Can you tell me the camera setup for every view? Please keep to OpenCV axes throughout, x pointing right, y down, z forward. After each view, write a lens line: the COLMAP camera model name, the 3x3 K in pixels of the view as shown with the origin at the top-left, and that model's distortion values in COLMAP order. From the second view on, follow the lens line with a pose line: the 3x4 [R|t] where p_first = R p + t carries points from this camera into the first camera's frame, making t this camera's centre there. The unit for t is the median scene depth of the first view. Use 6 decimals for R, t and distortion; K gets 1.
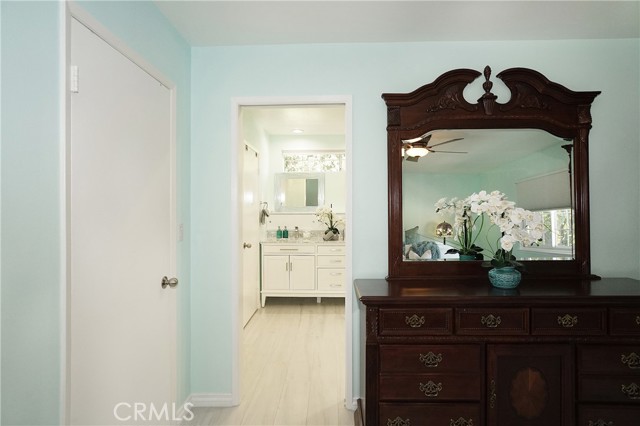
lens RADIAL K [[336.2, 0, 318.7], [0, 336.2, 217.9], [0, 0, 1]] dist [0.002995, 0.001149]
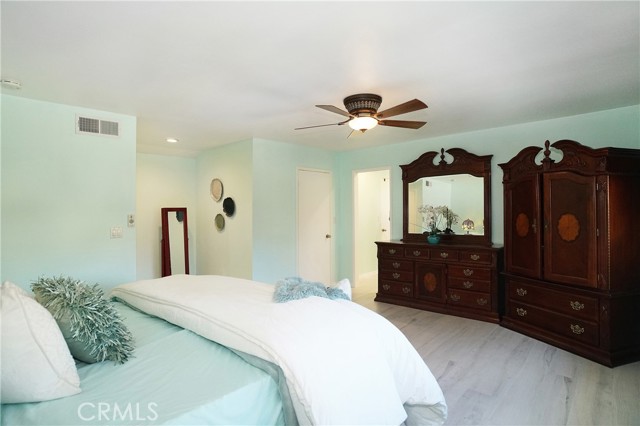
lens RADIAL K [[336.2, 0, 319.6], [0, 336.2, 214.0], [0, 0, 1]] dist [0.002995, 0.001149]
pose [[0.759588, -0.006068, -0.650376, 1.355702], [0.003230, 0.999979, -0.005558, 0.000811], [0.650396, 0.002121, 0.759592, -1.263894]]
